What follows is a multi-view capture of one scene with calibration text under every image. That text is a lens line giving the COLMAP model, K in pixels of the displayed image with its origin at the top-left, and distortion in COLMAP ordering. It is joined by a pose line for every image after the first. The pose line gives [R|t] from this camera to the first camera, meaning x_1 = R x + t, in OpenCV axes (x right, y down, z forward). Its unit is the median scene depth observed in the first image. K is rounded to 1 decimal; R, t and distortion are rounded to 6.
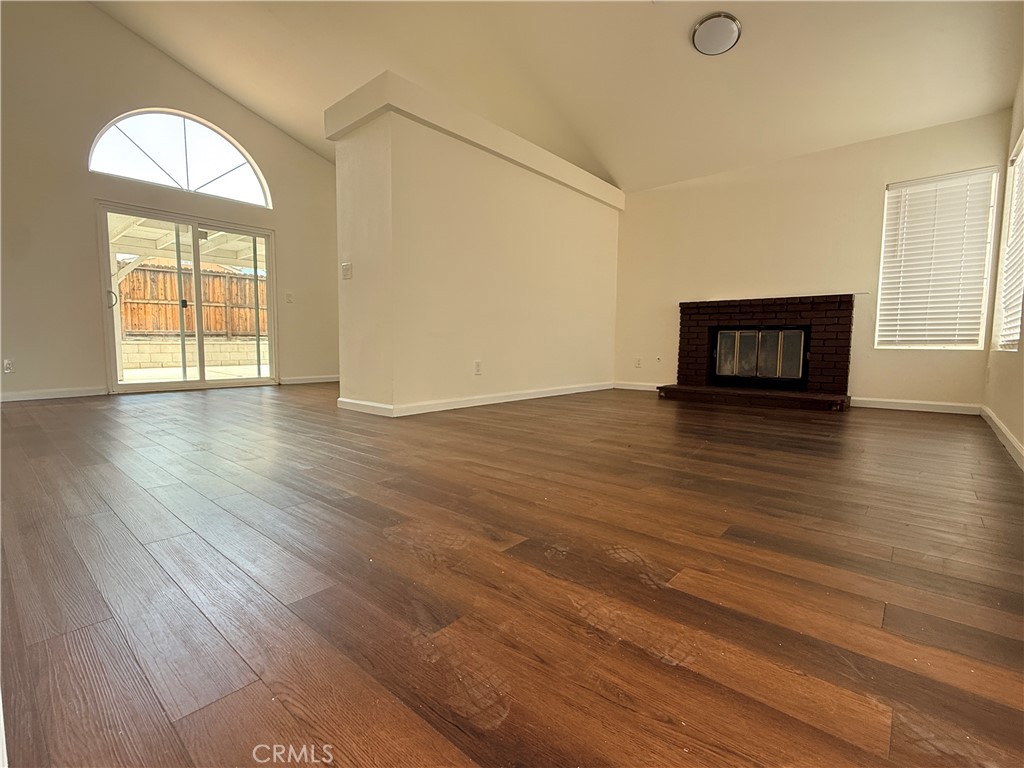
lens RADIAL K [[471.8, 0, 513.1], [0, 471.8, 398.3], [0, 0, 1]] dist [0.001609, 0.000244]
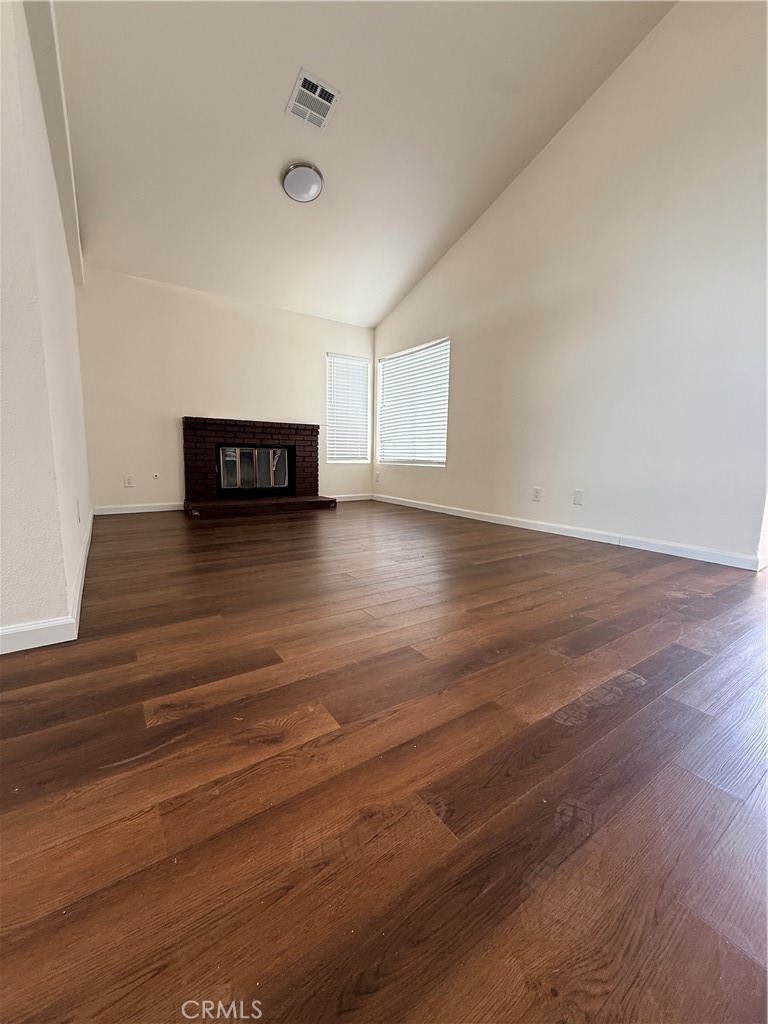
lens RADIAL K [[416.2, 0, 384.0], [0, 416.2, 512.0], [0, 0, 1]] dist [-0.001228, 0.000057]
pose [[0.247213, -0.133756, 0.959685, -0.460056], [0.098054, 0.988796, 0.112554, -0.082211], [-0.963987, 0.066276, 0.257558, 0.498632]]
